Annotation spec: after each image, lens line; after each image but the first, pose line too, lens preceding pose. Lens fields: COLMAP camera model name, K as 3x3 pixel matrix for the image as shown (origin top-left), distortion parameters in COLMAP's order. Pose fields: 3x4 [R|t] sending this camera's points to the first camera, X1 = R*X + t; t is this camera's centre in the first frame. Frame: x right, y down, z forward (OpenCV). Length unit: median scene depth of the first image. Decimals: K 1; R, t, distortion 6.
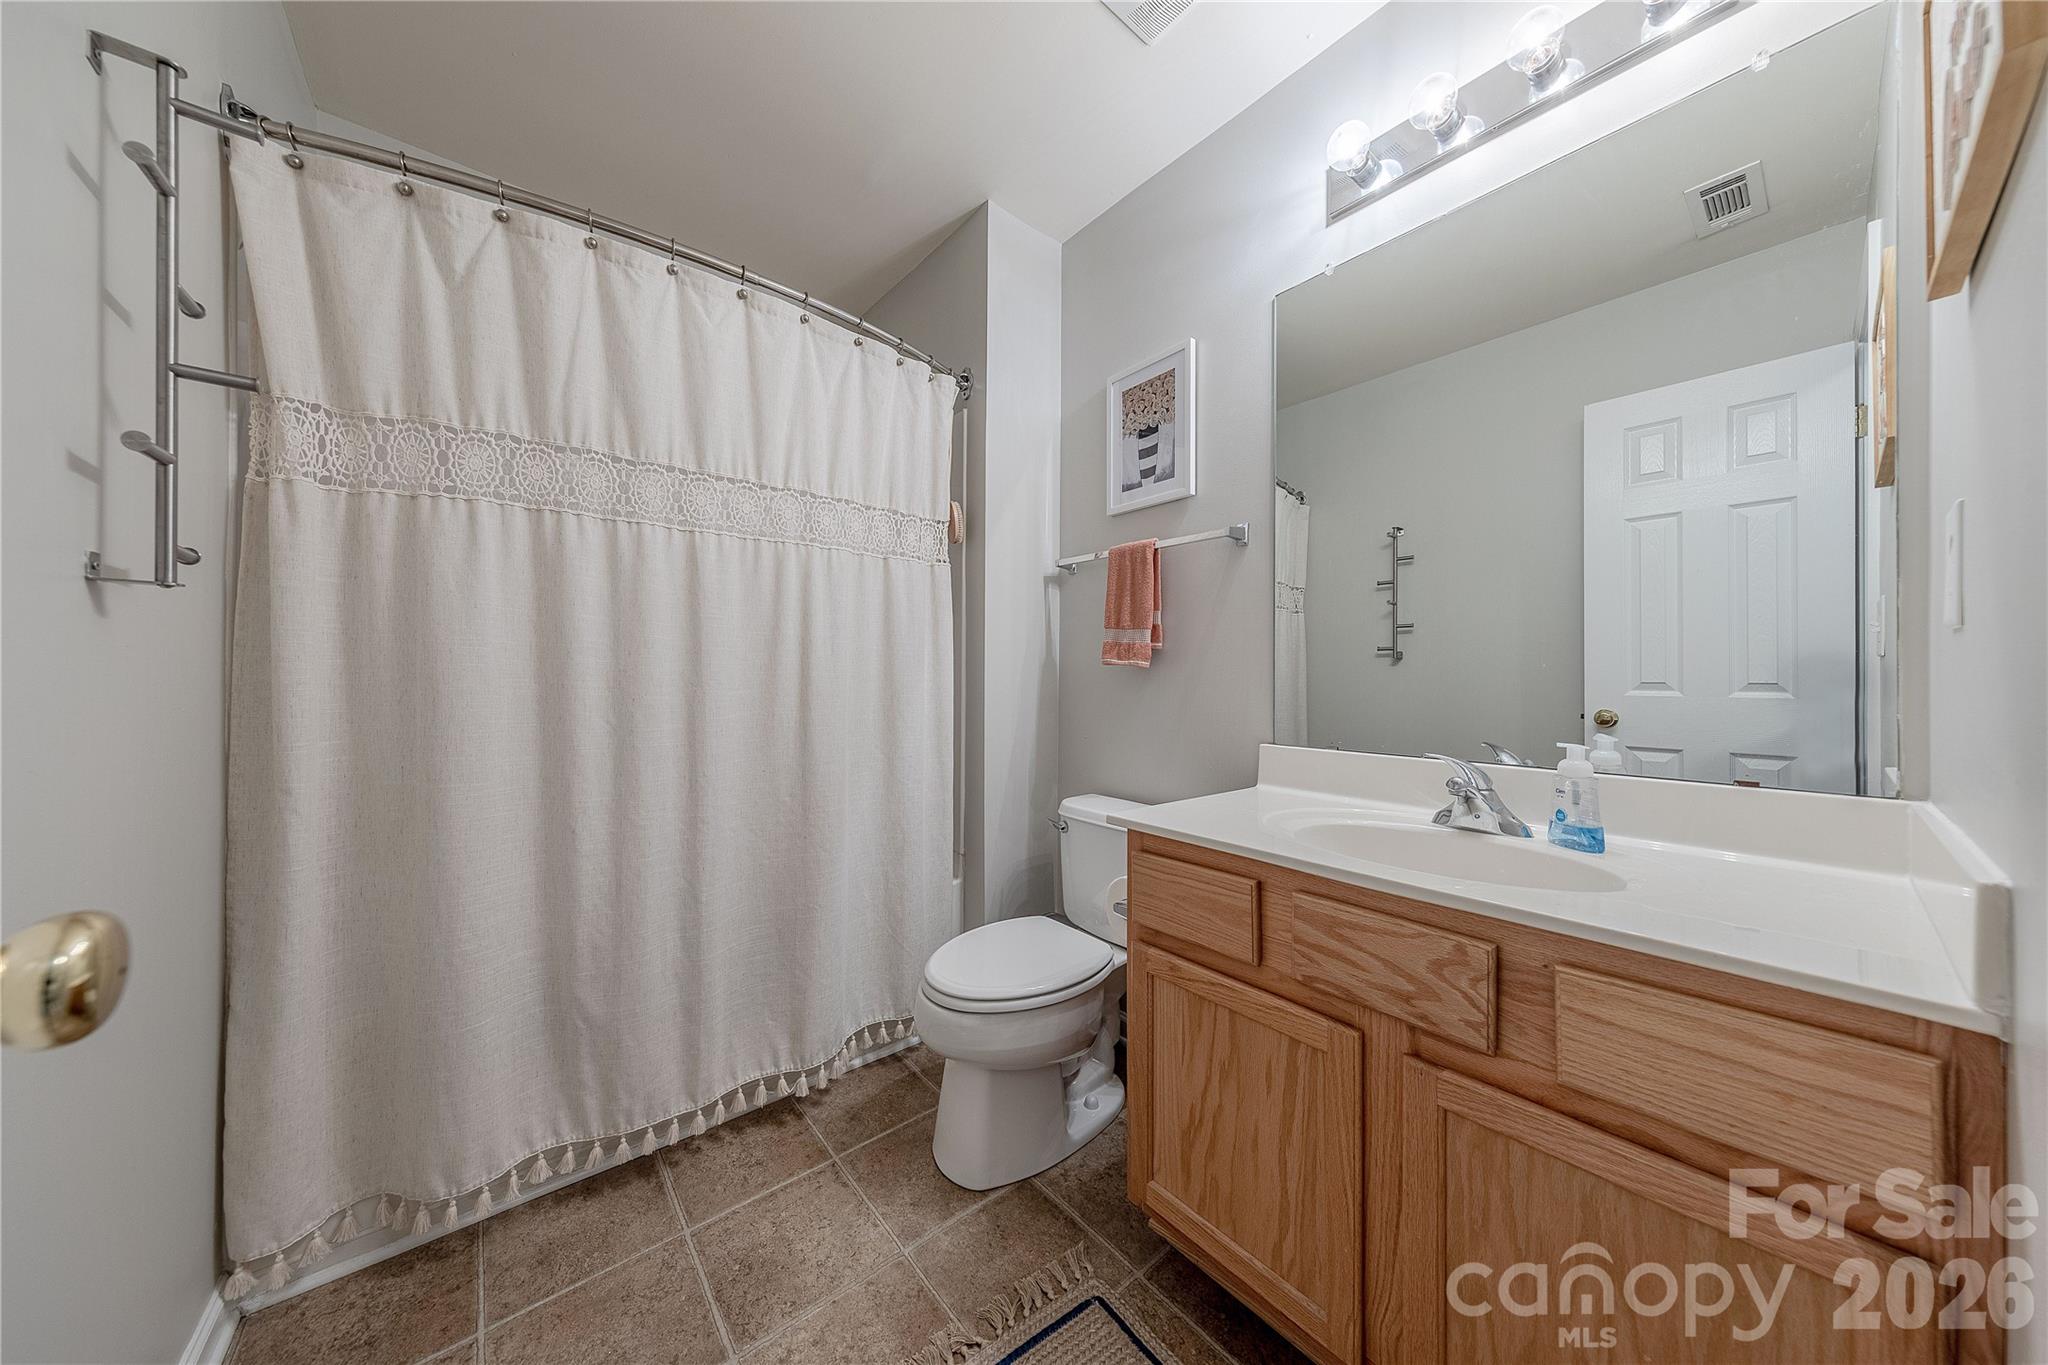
lens RADIAL K [[648.2, 0, 1021.8], [0, 648.2, 684.5], [0, 0, 1]] dist [0.001604, 0.000023]
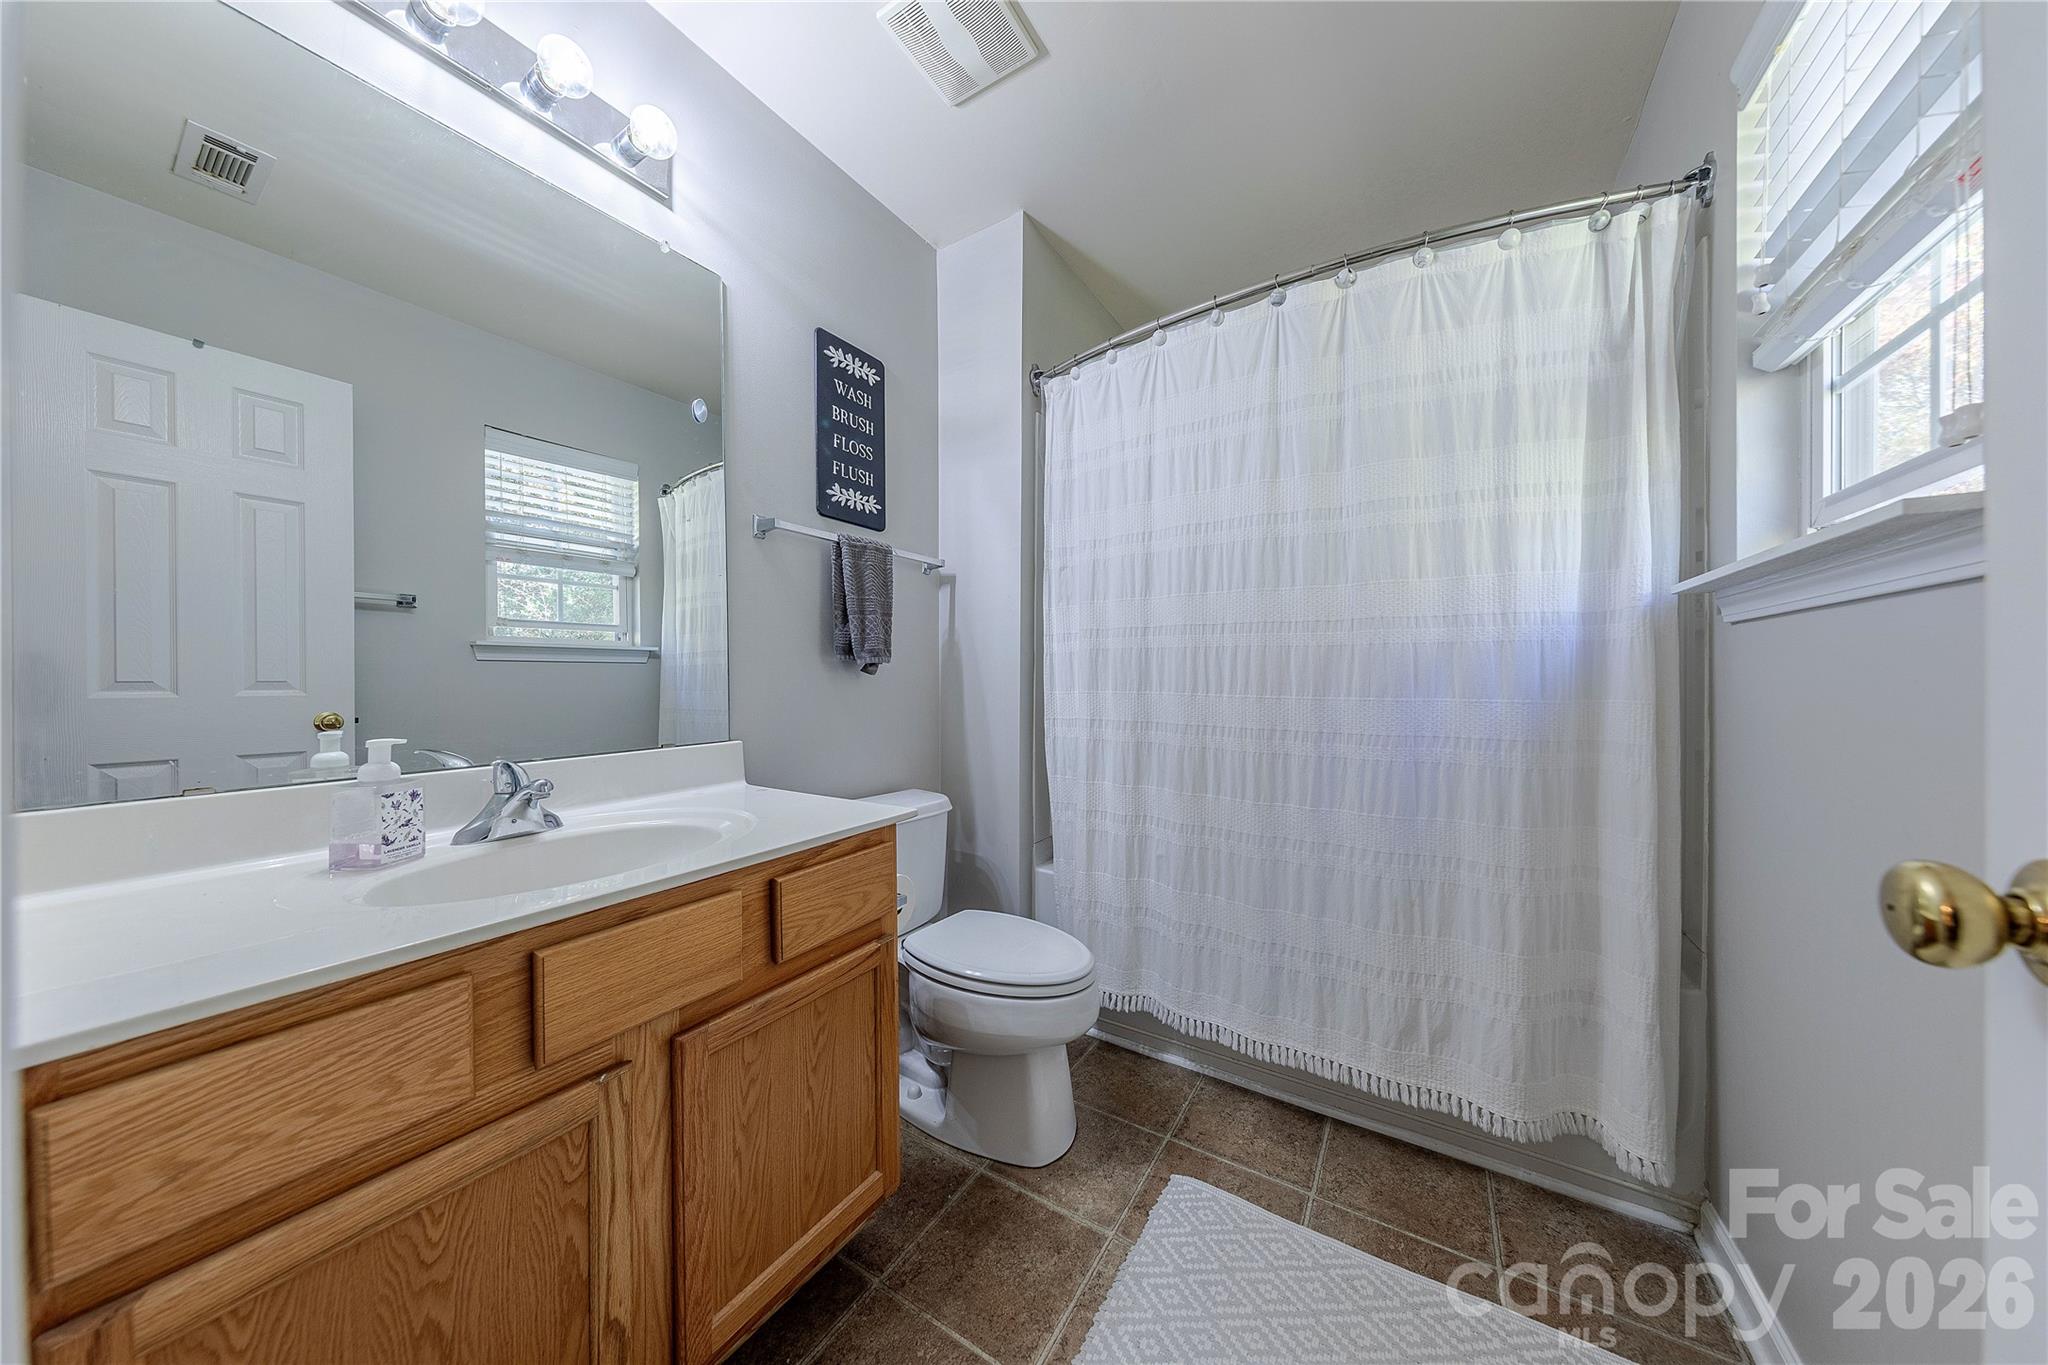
lens RADIAL K [[648.2, 0, 1021.8], [0, 648.2, 684.5], [0, 0, 1]] dist [0.001604, 0.000023]
pose [[-0.314094, -0.004486, 0.949381, -0.167511], [0.011687, 0.999895, 0.008591, 0.007679], [-0.949320, 0.013794, -0.314009, 0.221018]]
